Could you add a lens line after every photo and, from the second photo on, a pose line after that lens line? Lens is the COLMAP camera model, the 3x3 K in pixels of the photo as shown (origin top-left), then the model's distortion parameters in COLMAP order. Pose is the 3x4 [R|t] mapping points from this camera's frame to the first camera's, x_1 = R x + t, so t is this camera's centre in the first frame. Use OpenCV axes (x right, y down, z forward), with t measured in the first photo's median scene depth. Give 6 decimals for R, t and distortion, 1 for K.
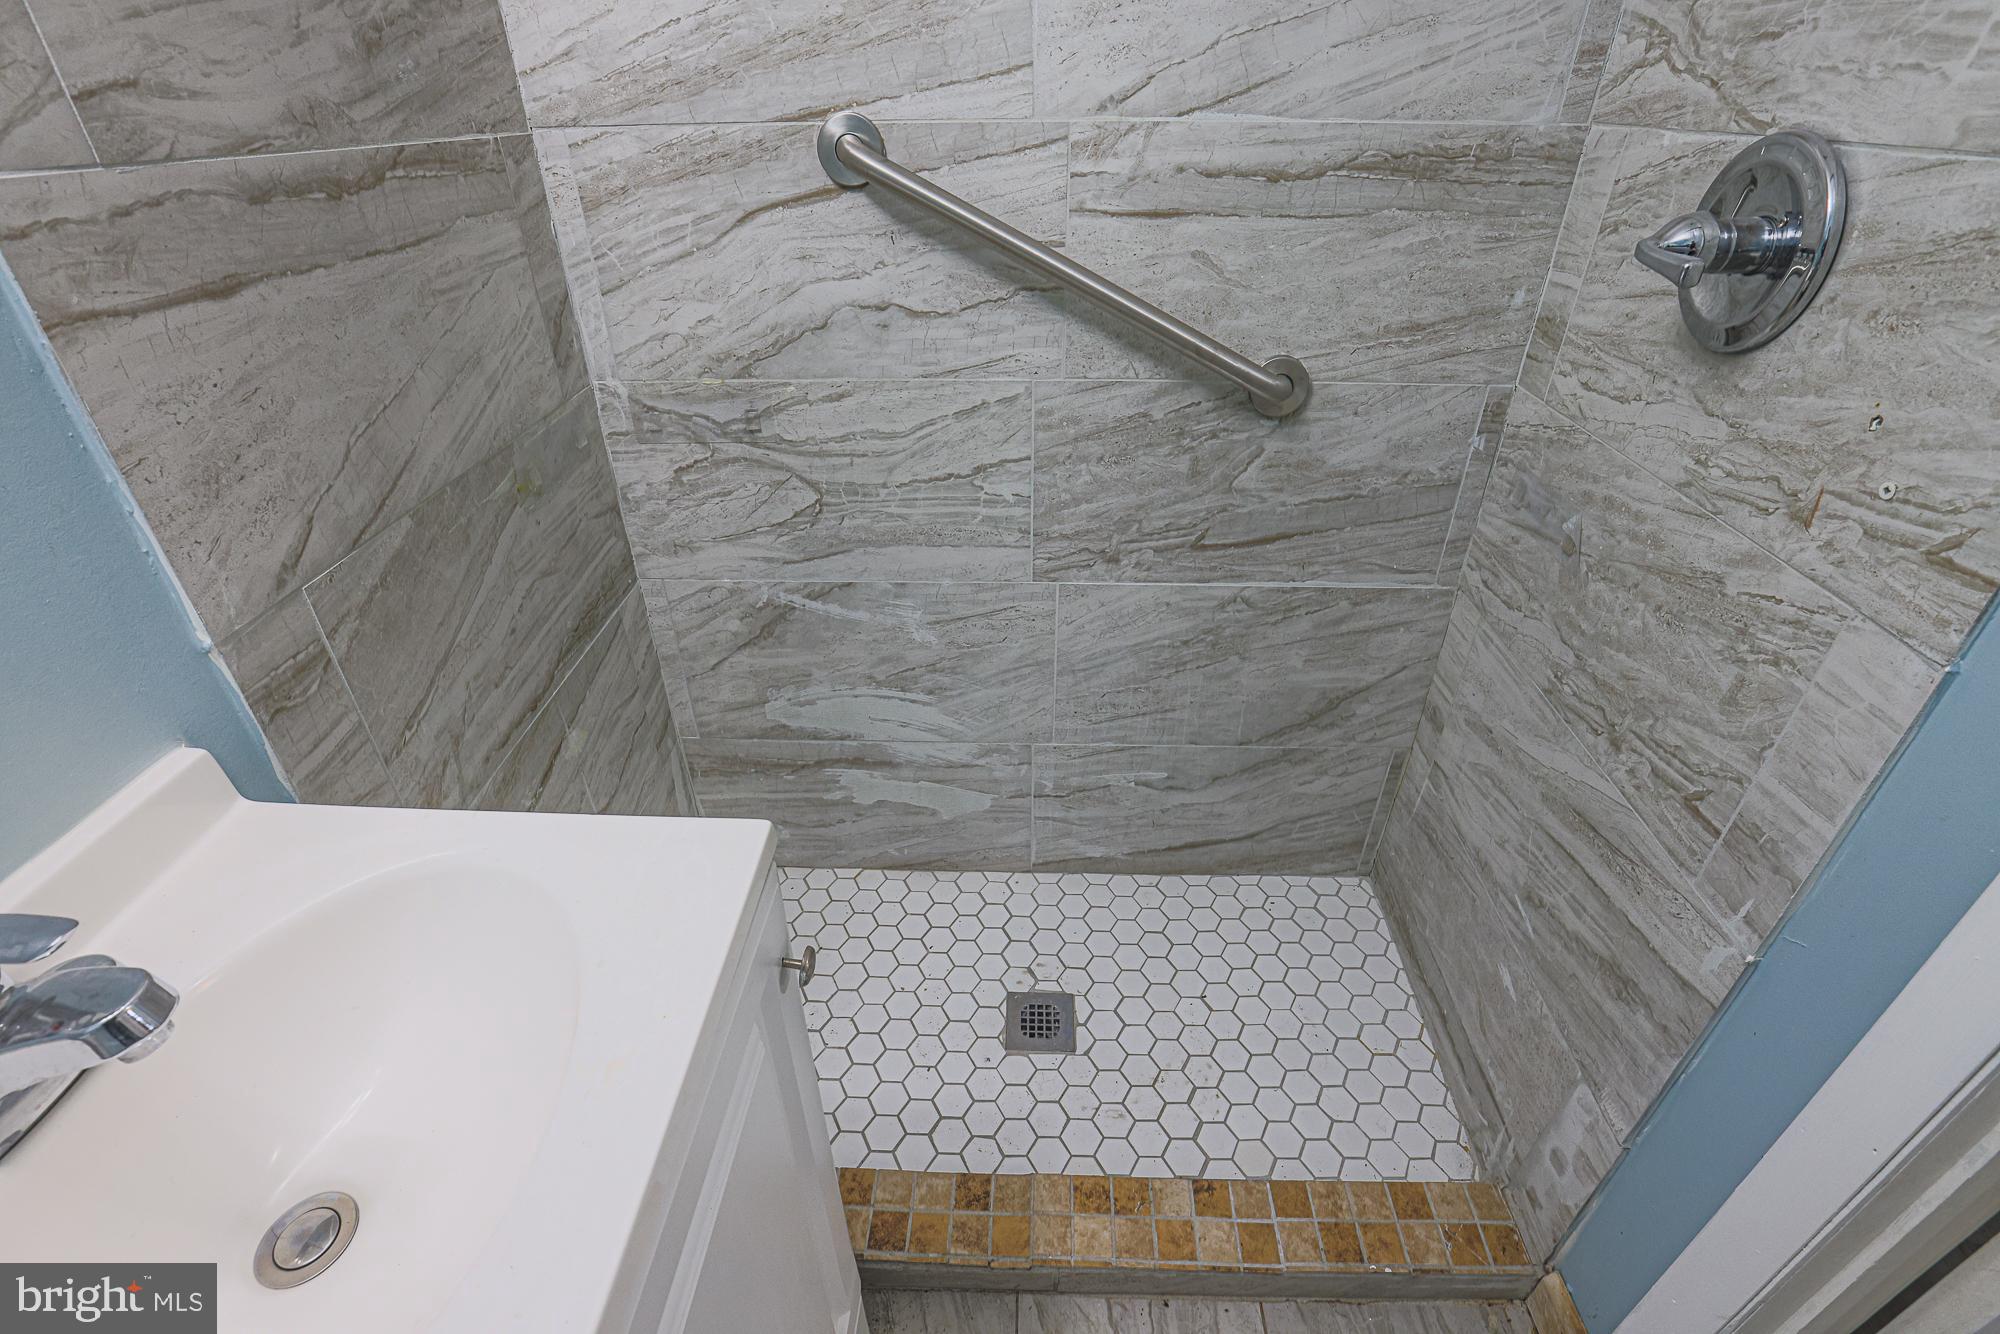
lens RADIAL K [[913.4, 0, 1011.4], [0, 913.4, 655.1], [0, 0, 1]] dist [-0.047896, 0.014085]
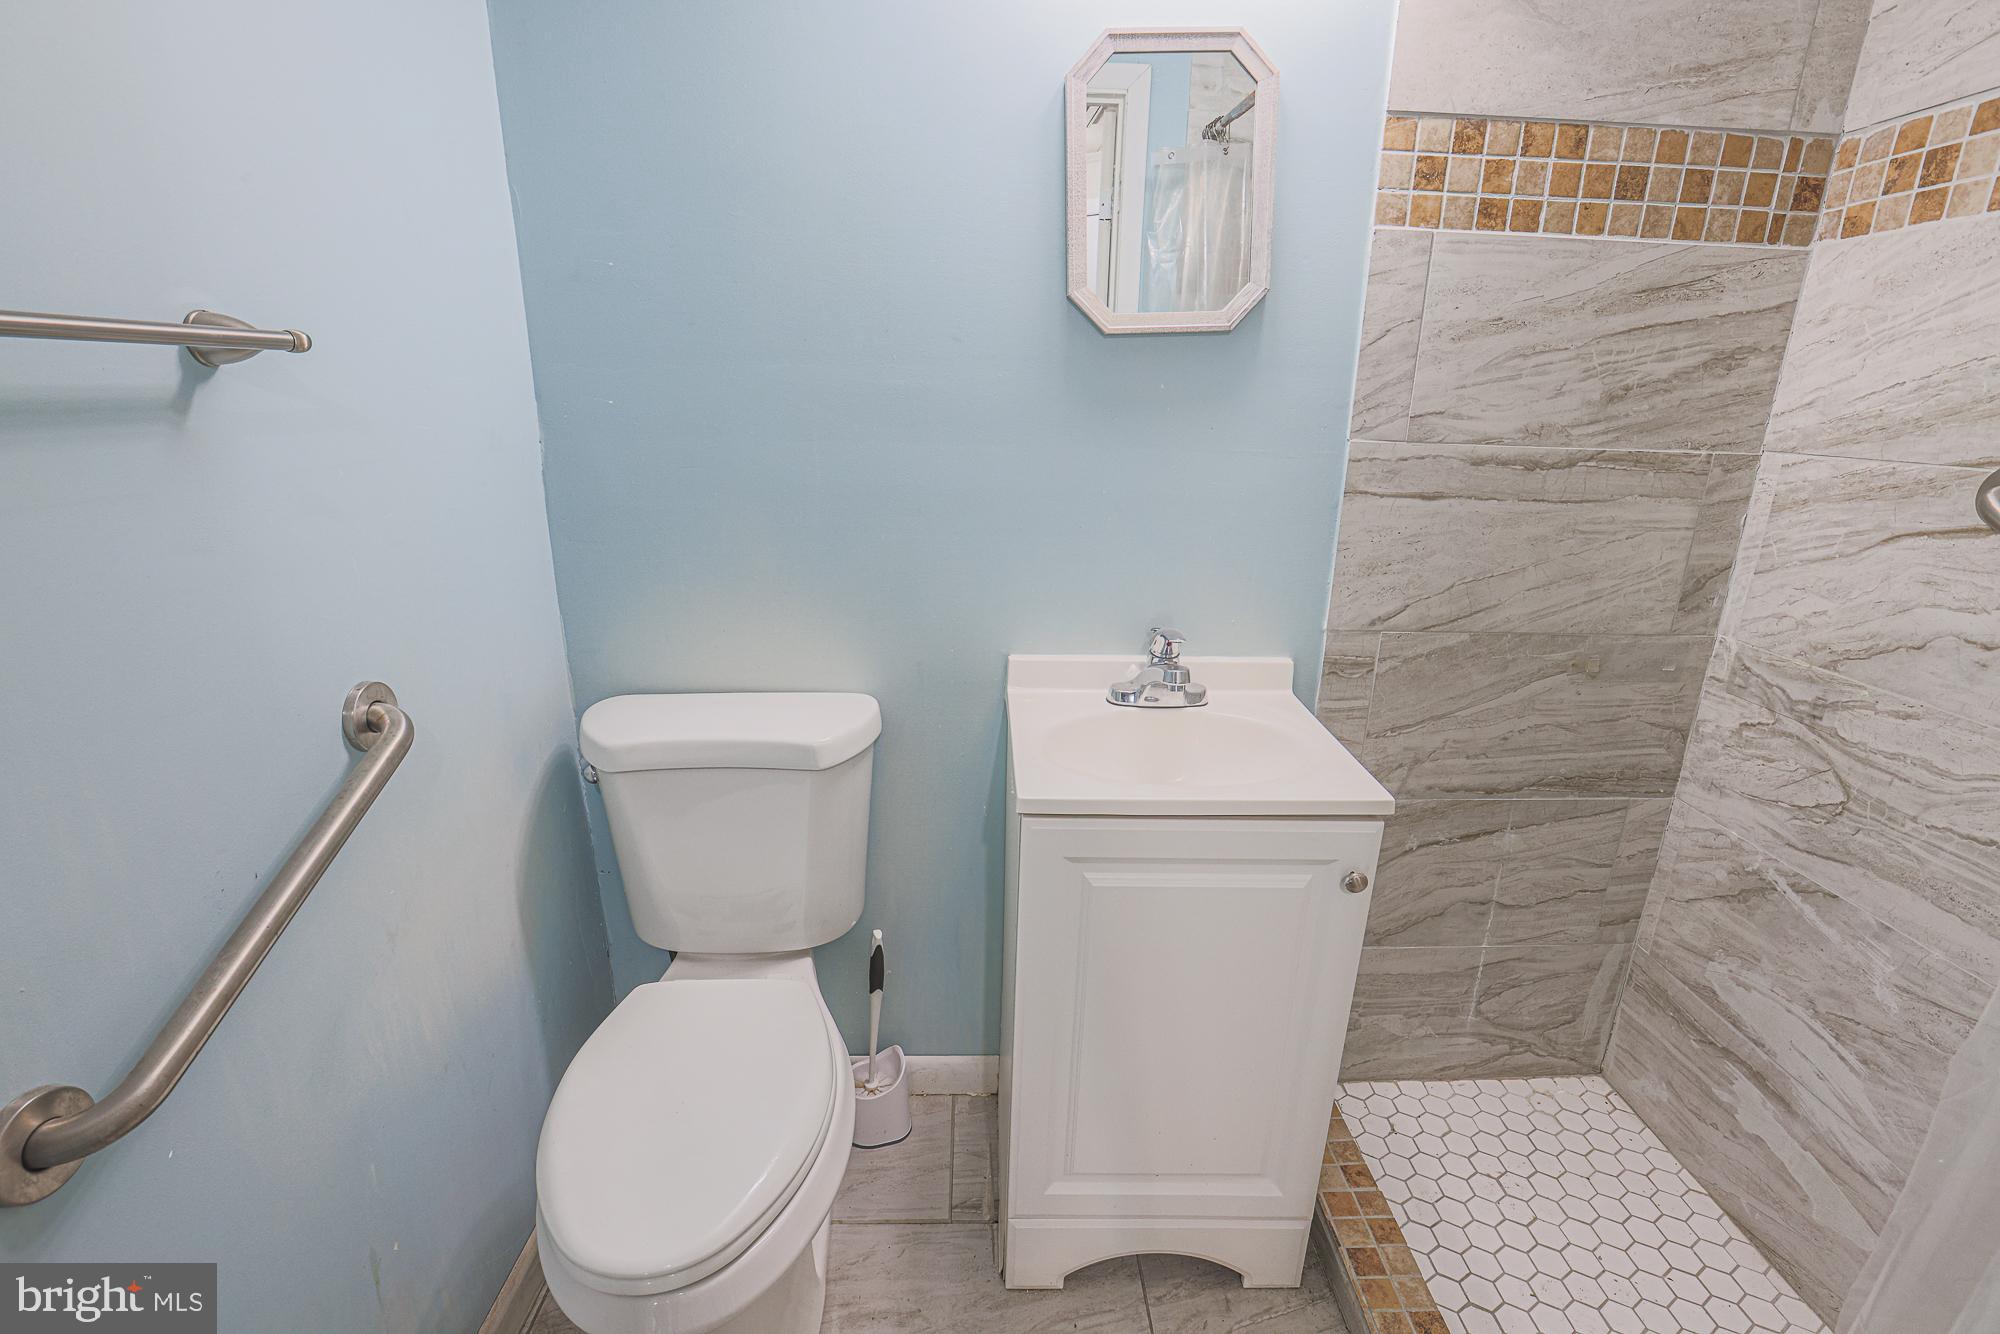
lens RADIAL K [[913.4, 0, 984.3], [0, 913.4, 668.6], [0, 0, 1]] dist [-0.047896, 0.014085]
pose [[0.029564, 0.301170, -0.953112, 0.675685], [-0.545015, 0.804173, 0.237201, -0.003244], [0.837905, 0.512448, 0.187917, -0.057871]]
